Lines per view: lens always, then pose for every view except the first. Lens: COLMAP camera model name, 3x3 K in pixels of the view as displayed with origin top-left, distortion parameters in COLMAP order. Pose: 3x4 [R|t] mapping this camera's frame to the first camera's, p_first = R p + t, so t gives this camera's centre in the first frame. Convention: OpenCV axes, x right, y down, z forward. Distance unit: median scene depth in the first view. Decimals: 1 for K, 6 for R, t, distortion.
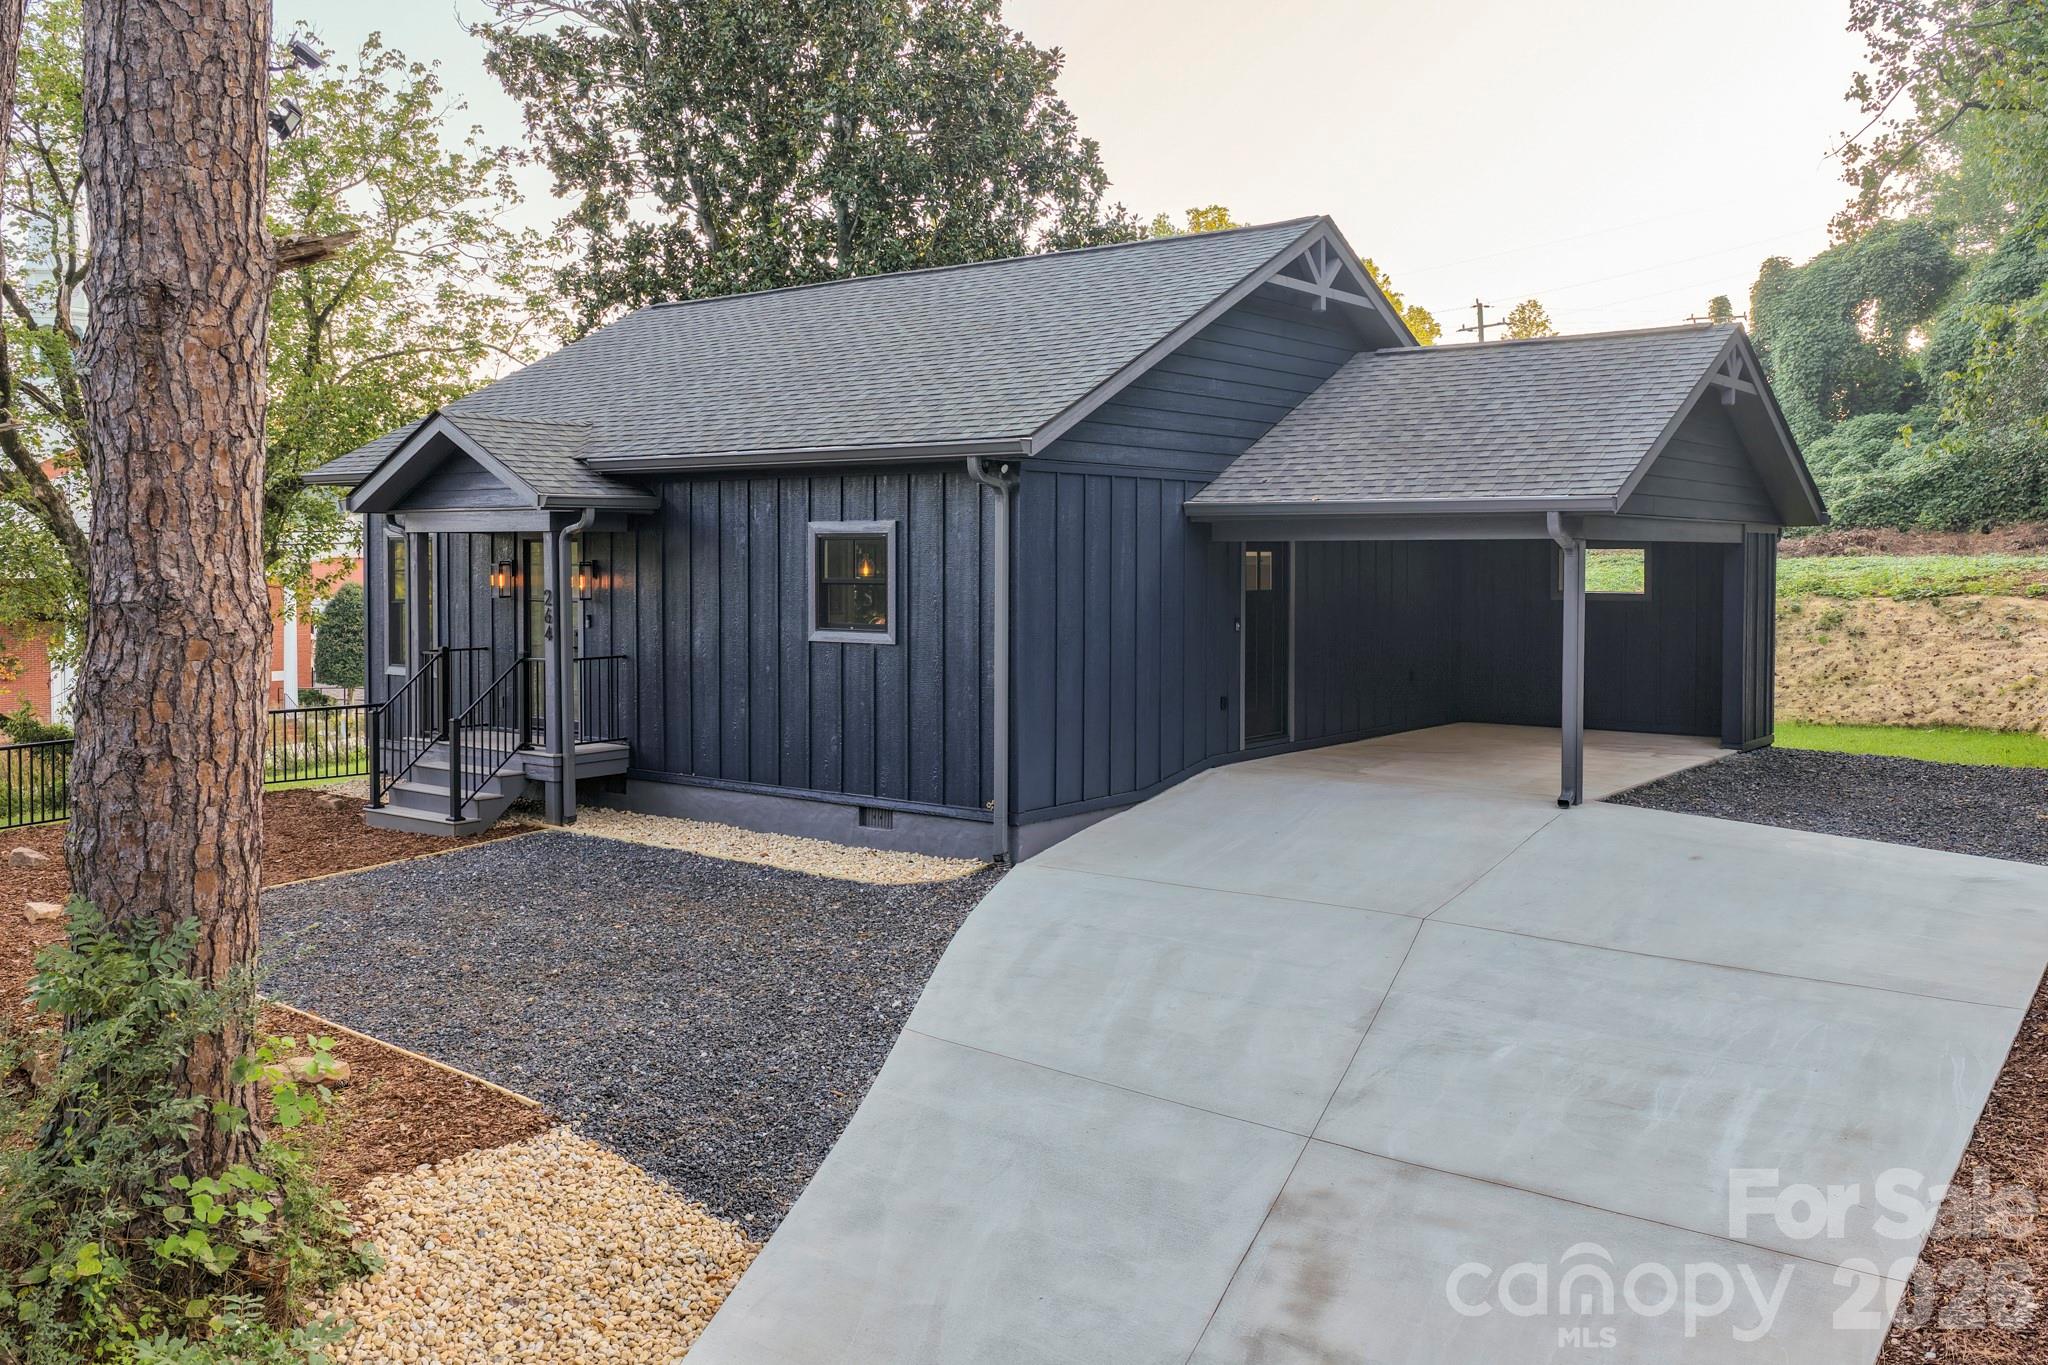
lens RADIAL K [[1668.1, 0, 1025.1], [0, 1668.1, 616.6], [0, 0, 1]] dist [0.001671, 0.004504]
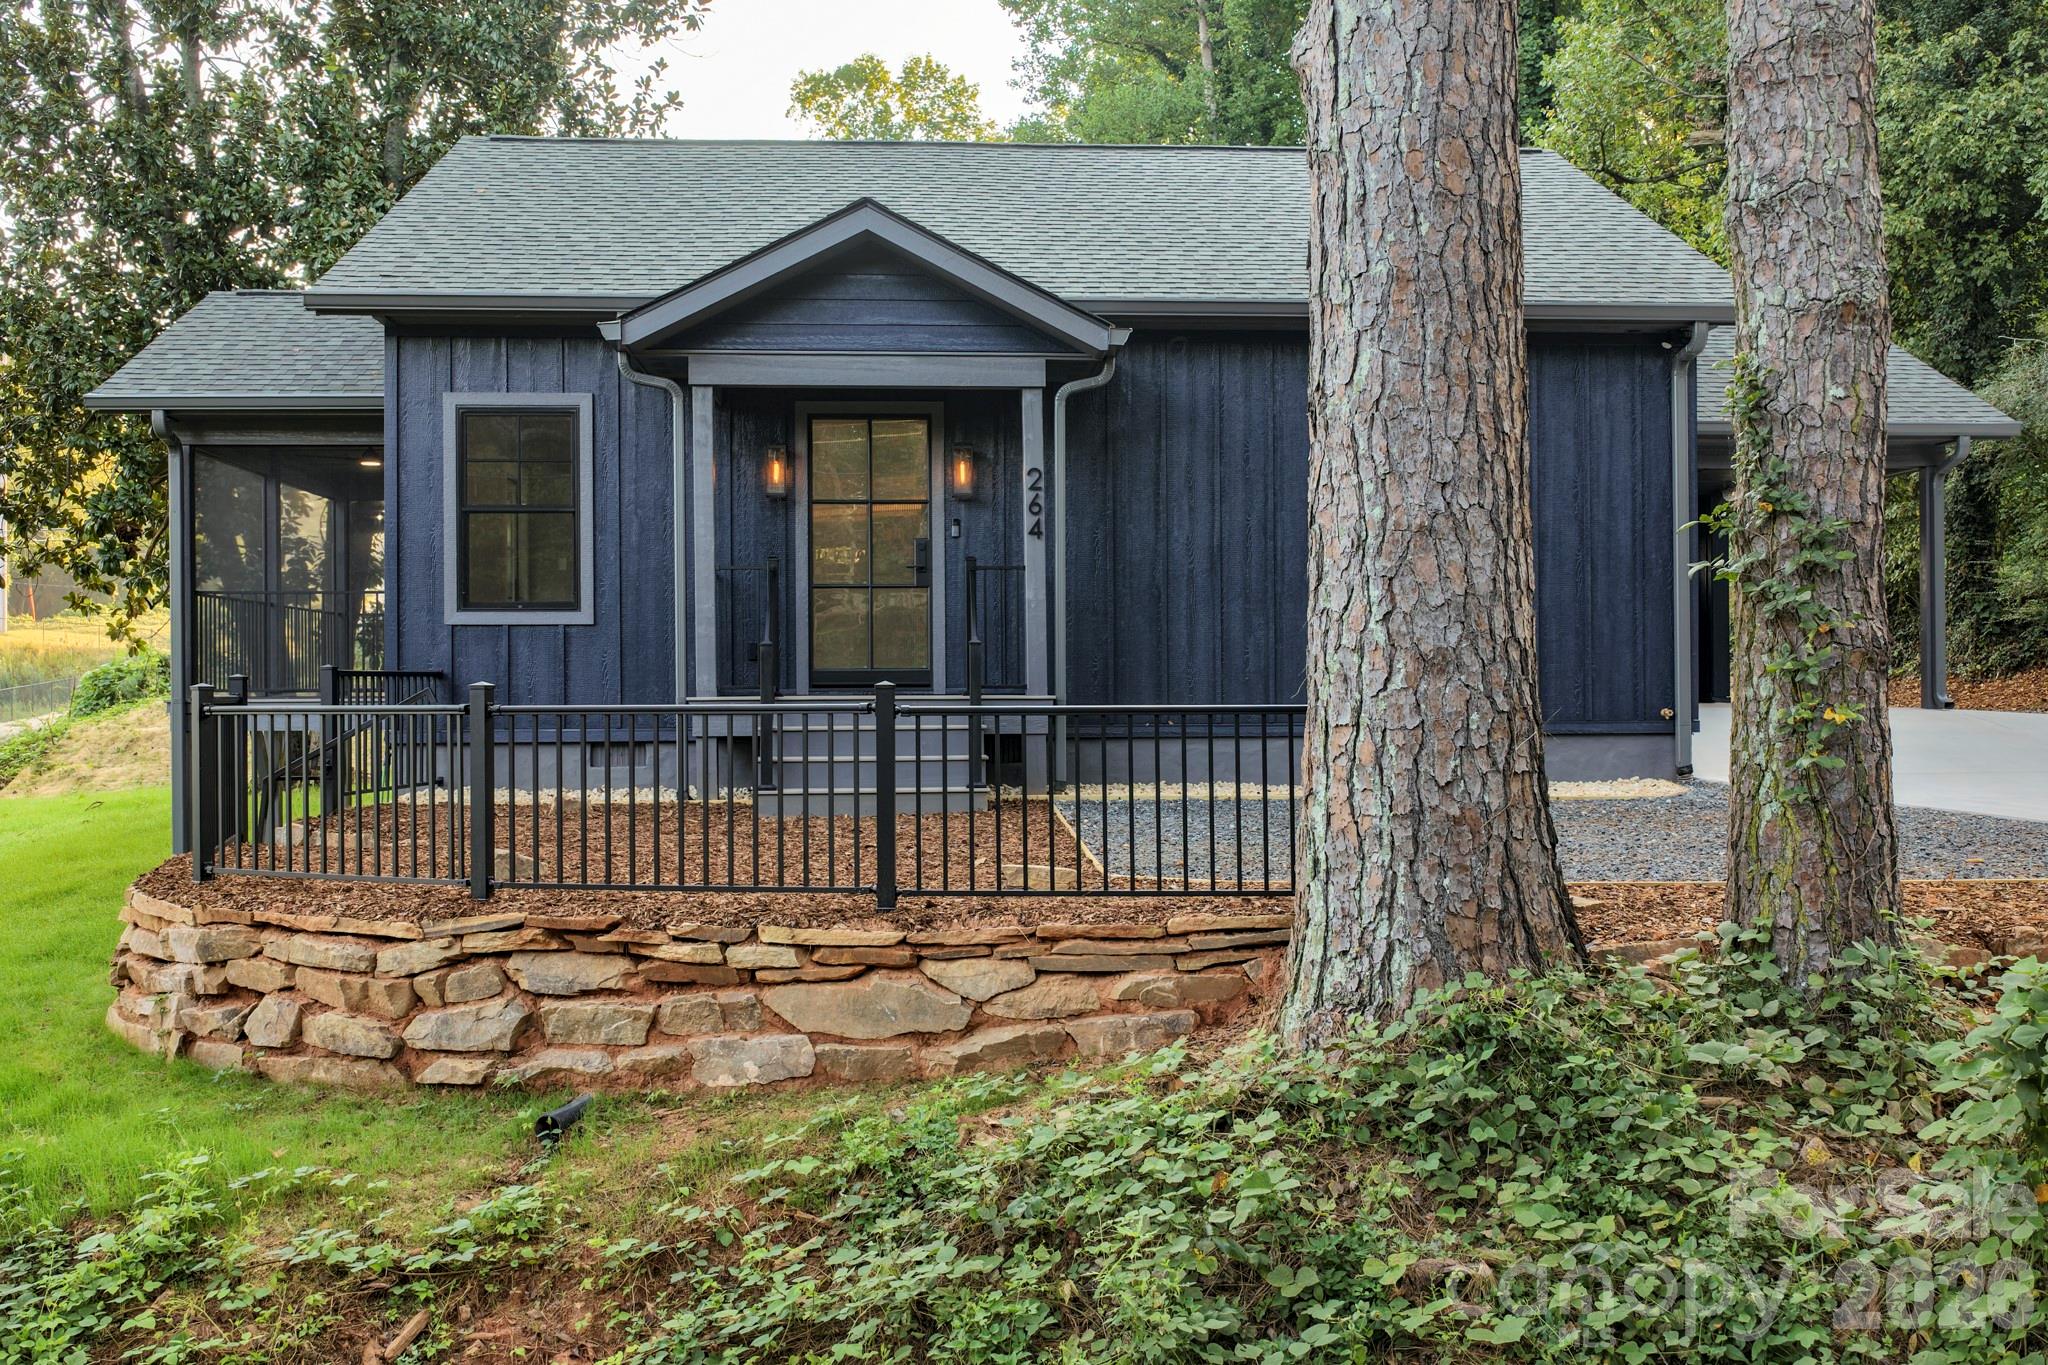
lens RADIAL K [[1962.2, 0, 1024.0], [0, 1962.2, 682.5], [0, 0, 1]] dist [-0.002047, 0.010228]
pose [[0.745985, -0.002607, 0.665958, -0.834225], [0.030535, 0.999075, -0.030293, 0.099695], [-0.665262, 0.042933, 0.745374, 0.368221]]
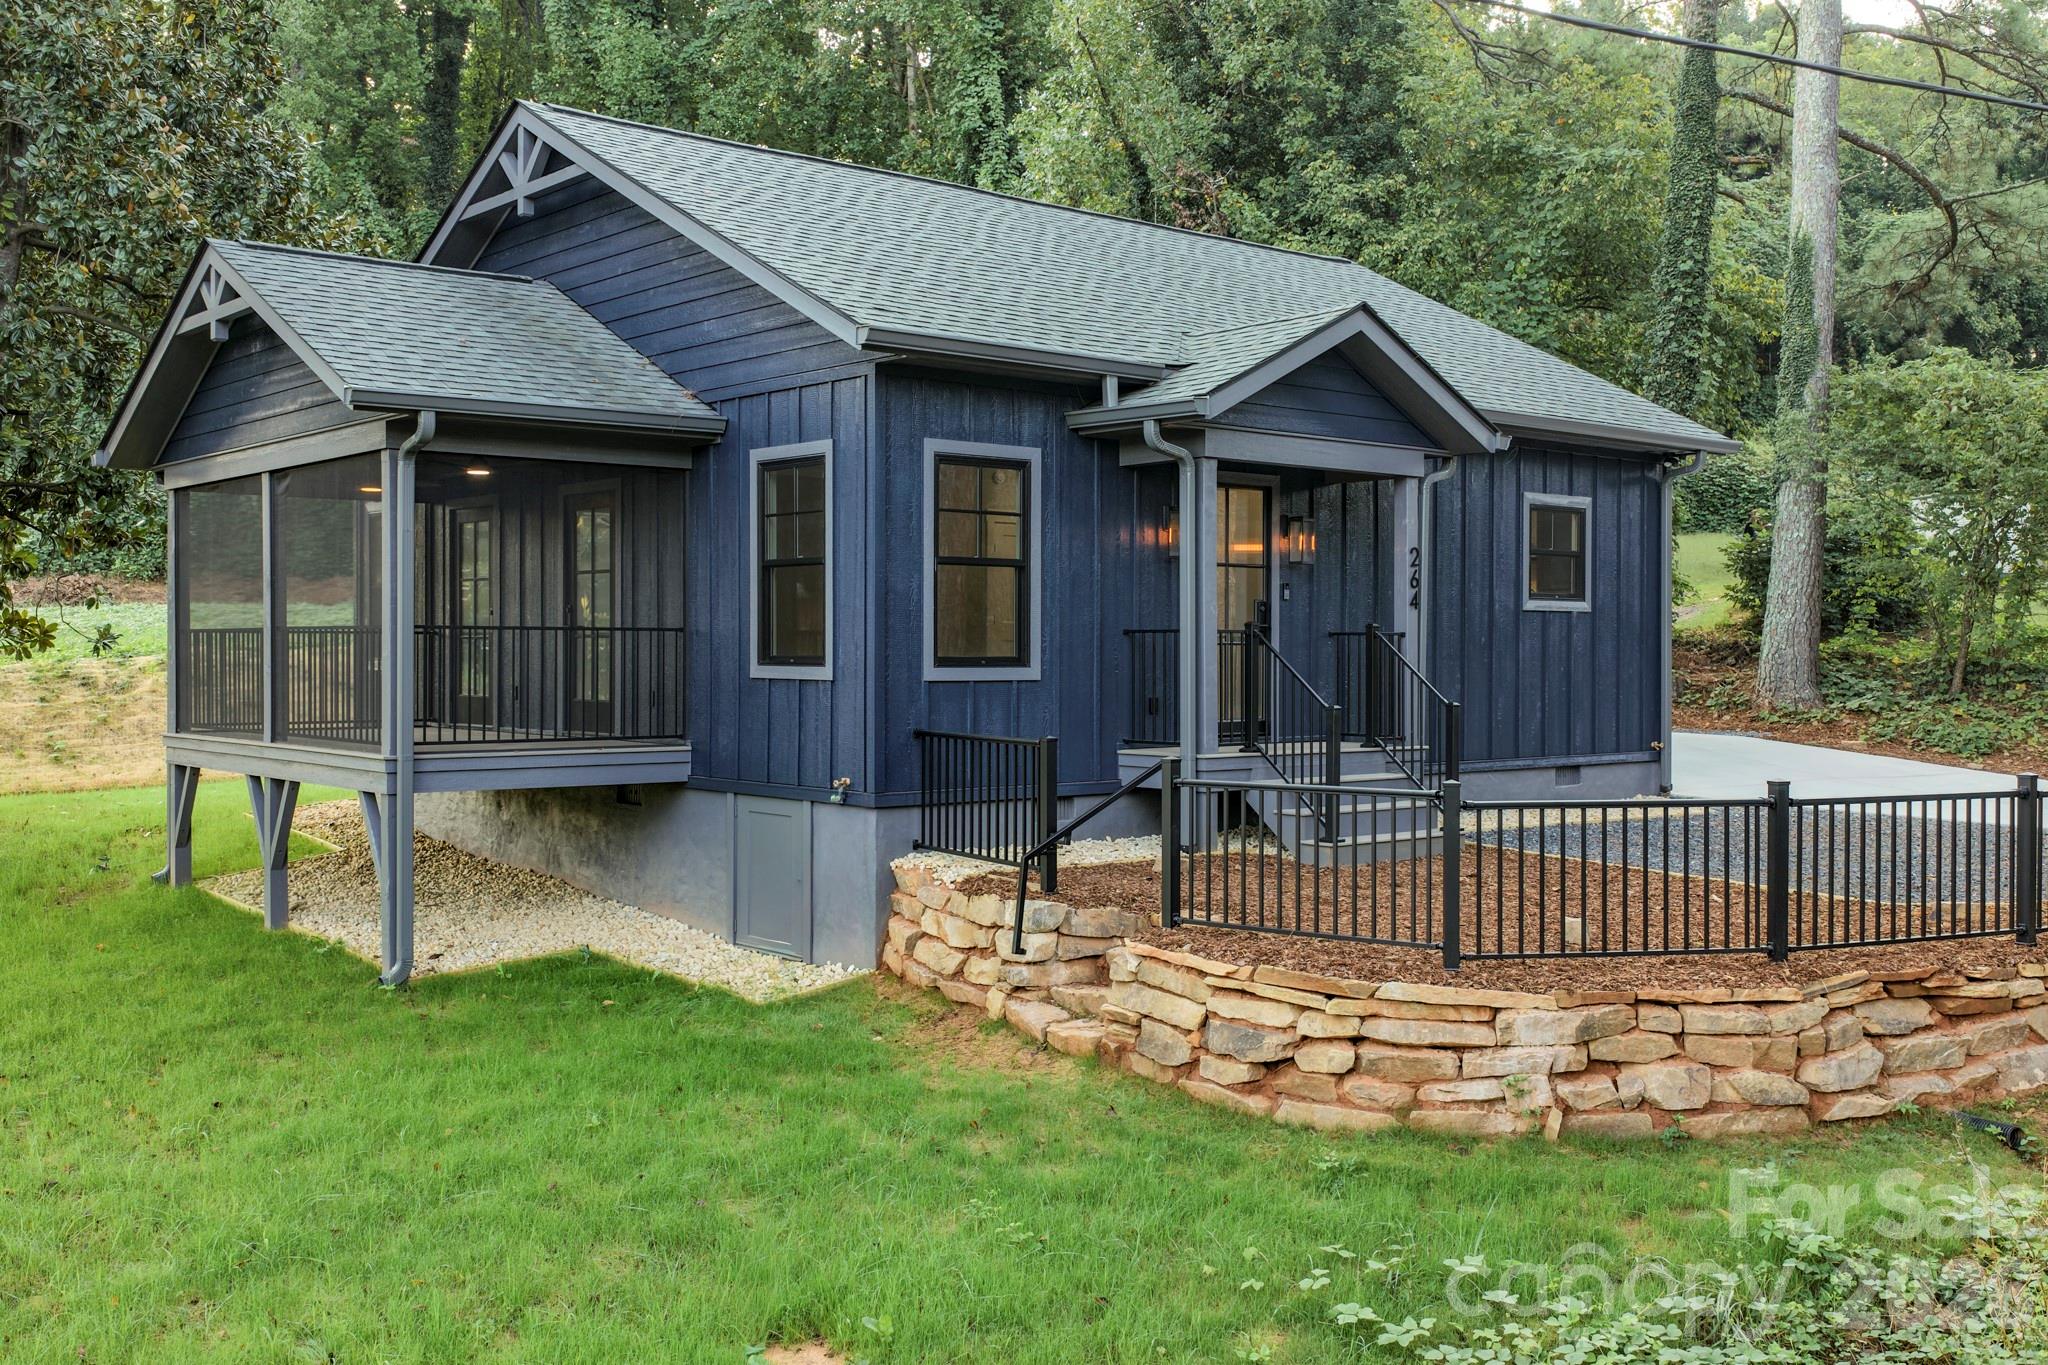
lens RADIAL K [[1995.3, 0, 1024.0], [0, 1995.3, 682.5], [0, 0, 1]] dist [-0.004489, 0.021145]
pose [[0.203713, -0.015601, 0.978906, -1.261158], [0.033072, 0.999412, 0.009045, 0.034743], [-0.978472, 0.030532, 0.204109, 0.966964]]
